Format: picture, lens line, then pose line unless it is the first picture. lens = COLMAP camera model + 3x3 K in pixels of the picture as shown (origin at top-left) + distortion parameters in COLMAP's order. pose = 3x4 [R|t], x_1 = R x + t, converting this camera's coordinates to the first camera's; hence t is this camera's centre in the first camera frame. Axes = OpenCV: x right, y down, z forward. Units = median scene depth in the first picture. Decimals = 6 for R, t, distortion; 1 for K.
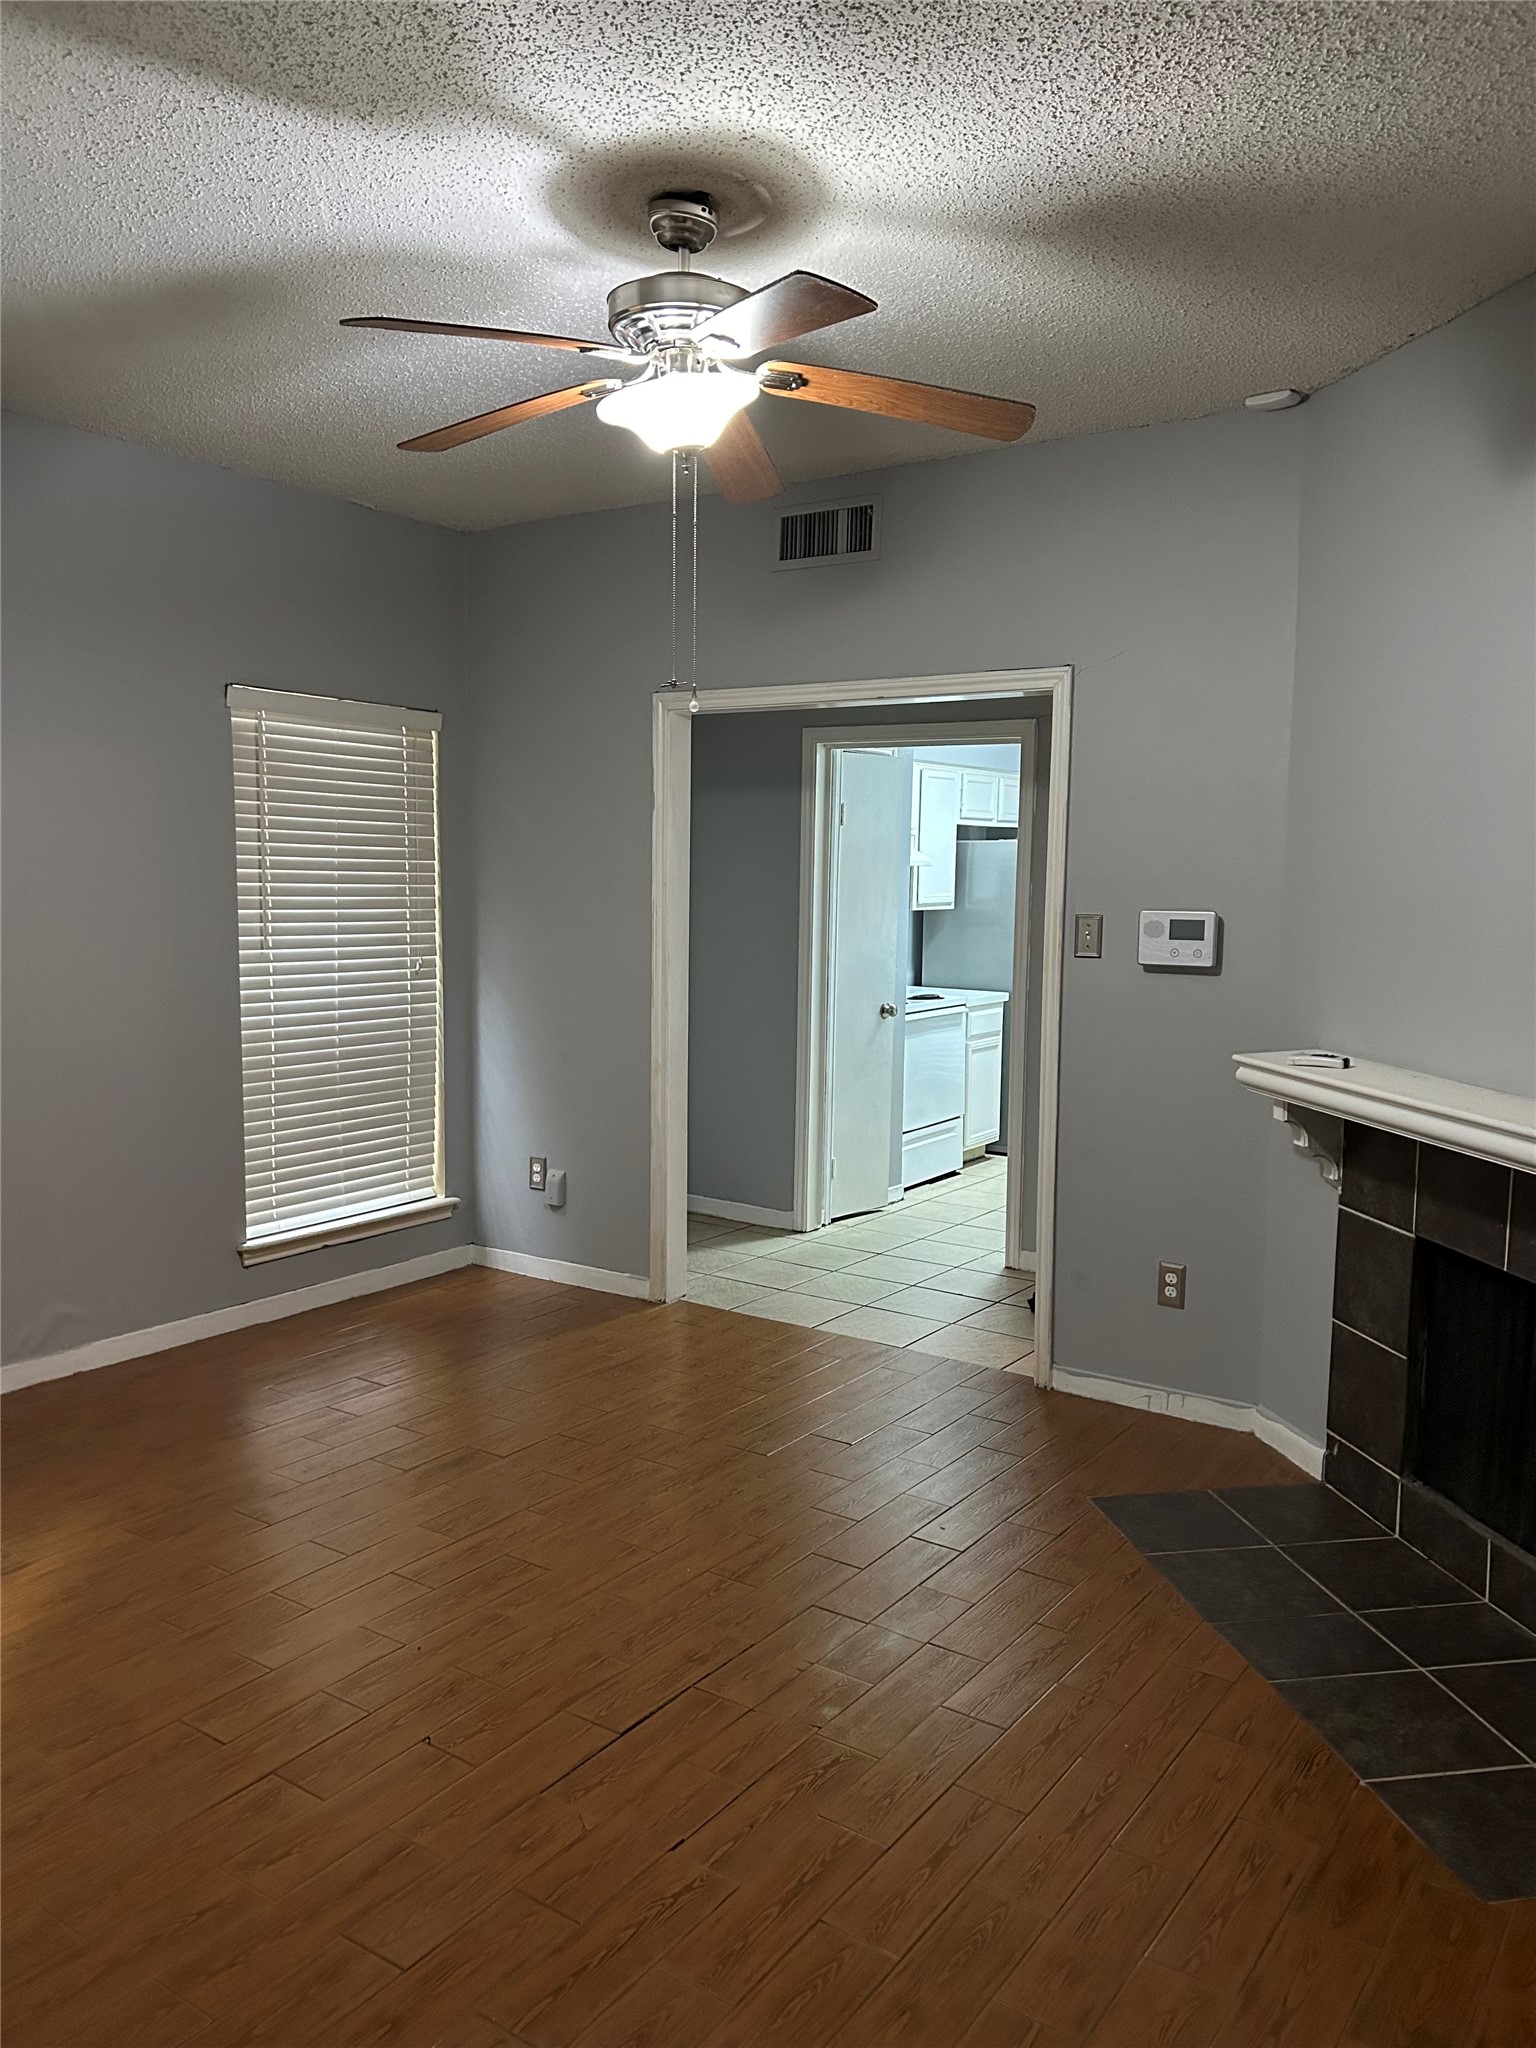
lens RADIAL K [[1536.1, 0, 771.3], [0, 1536.1, 1029.1], [0, 0, 1]] dist [0.092913, 0.002876]
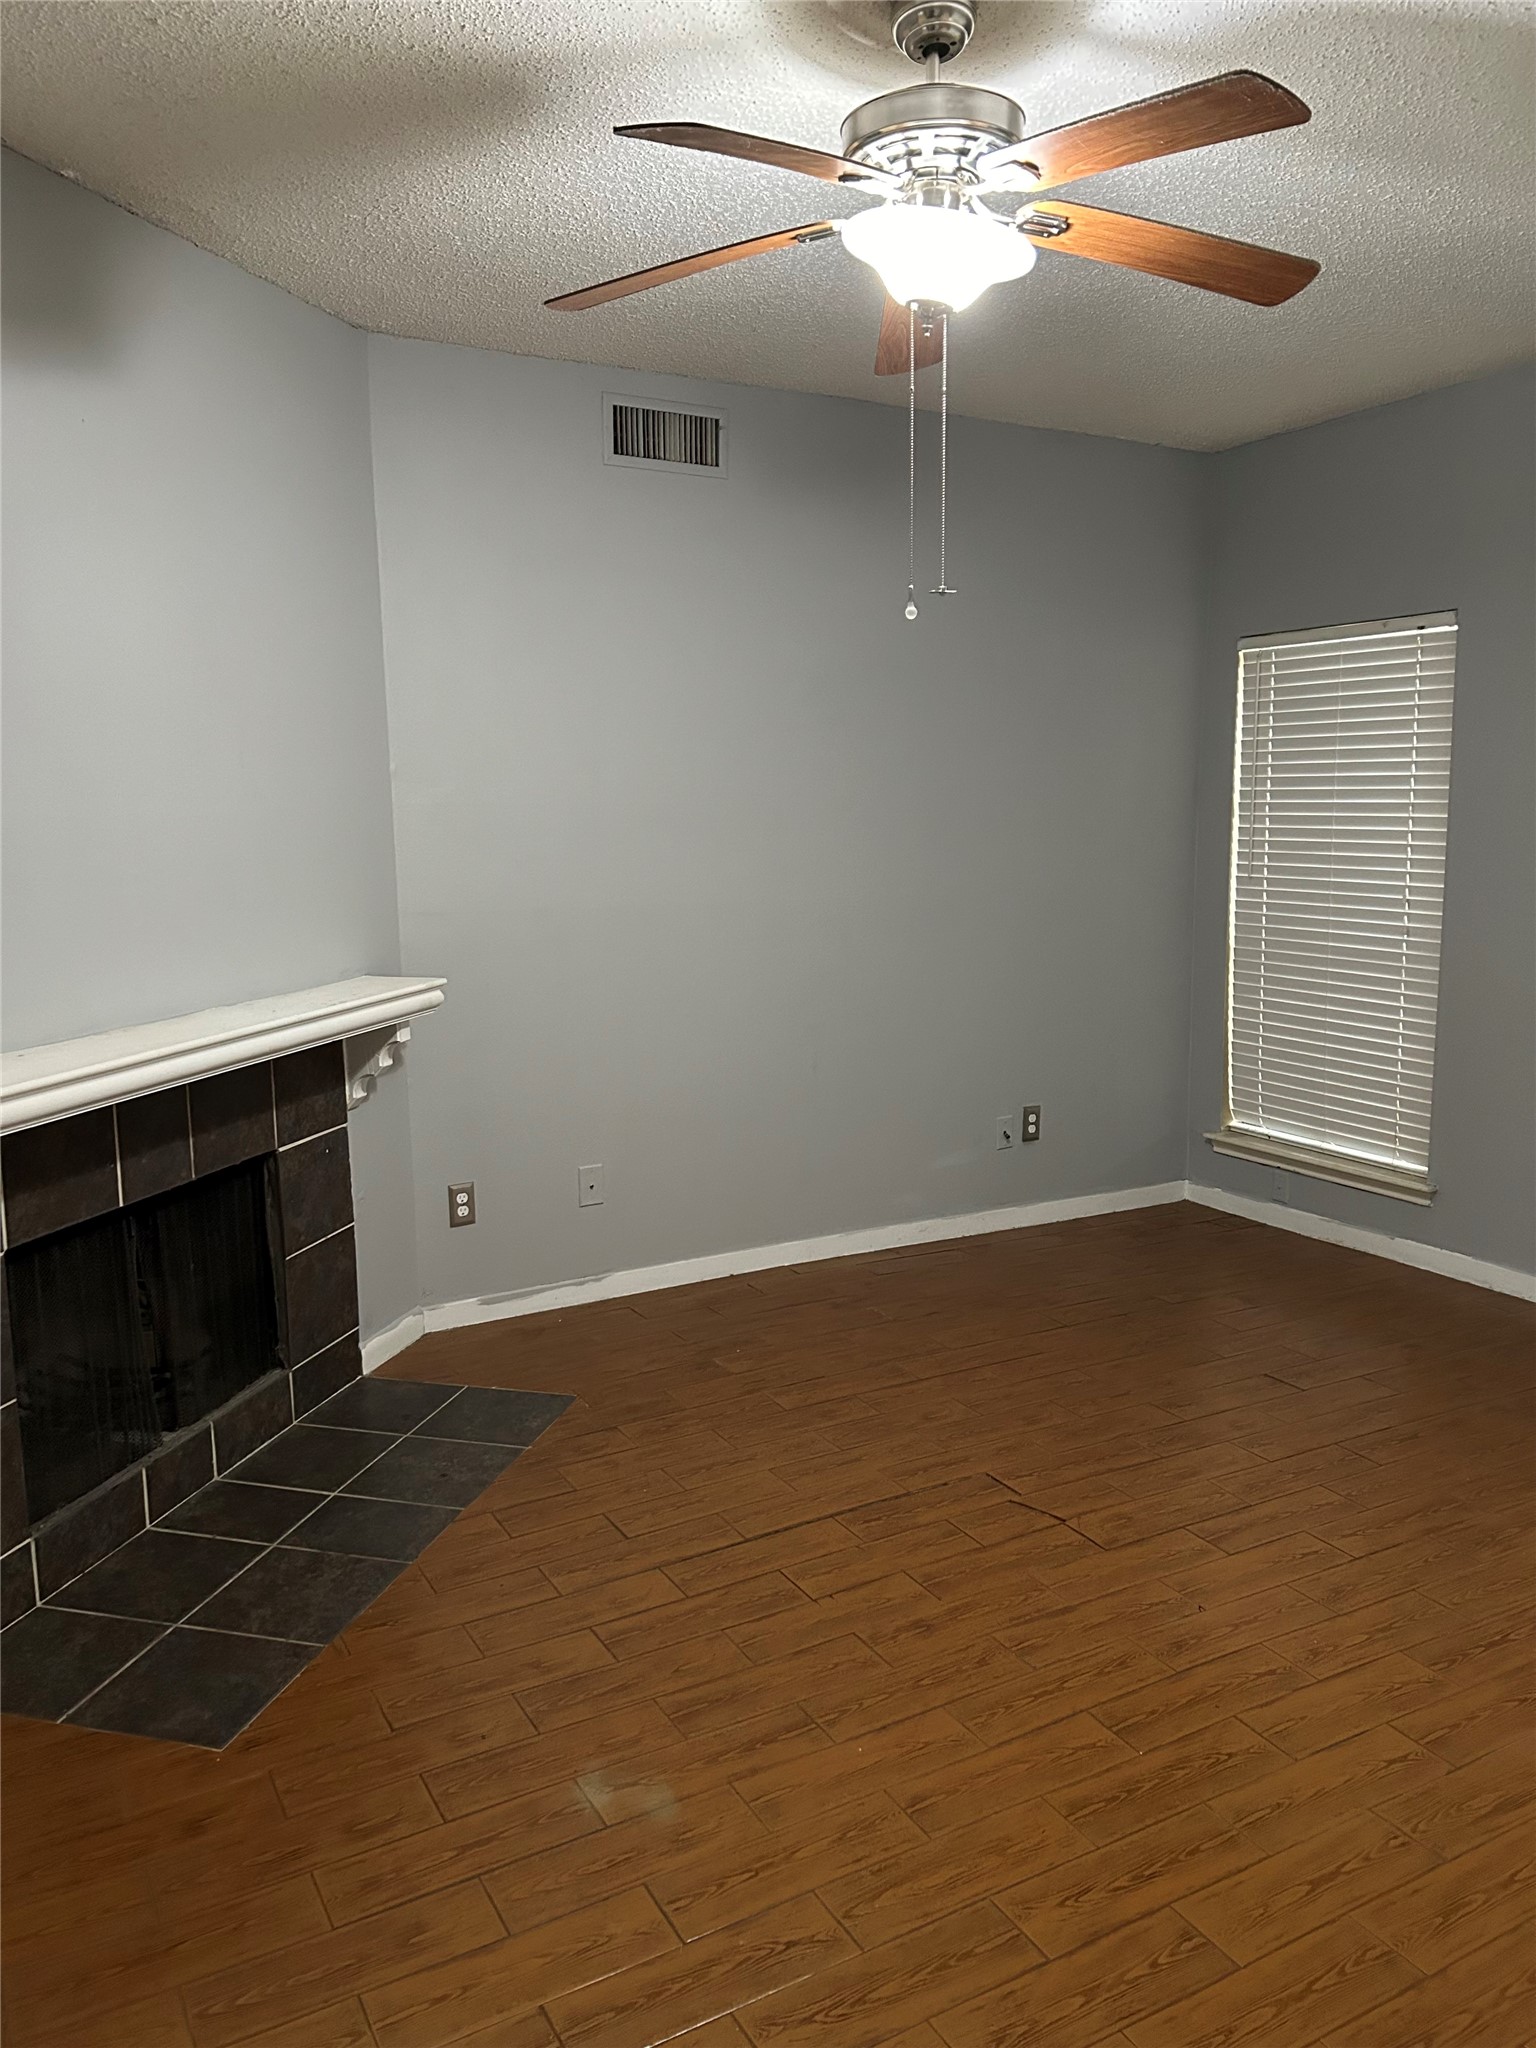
lens RADIAL K [[1536.1, 0, 768.4], [0, 1536.1, 1020.4], [0, 0, 1]] dist [0.092913, 0.002876]
pose [[-0.894240, -0.069133, 0.442216, -0.358133], [0.044503, 0.969370, 0.241538, -0.196398], [-0.445370, 0.235673, -0.863773, 1.759475]]
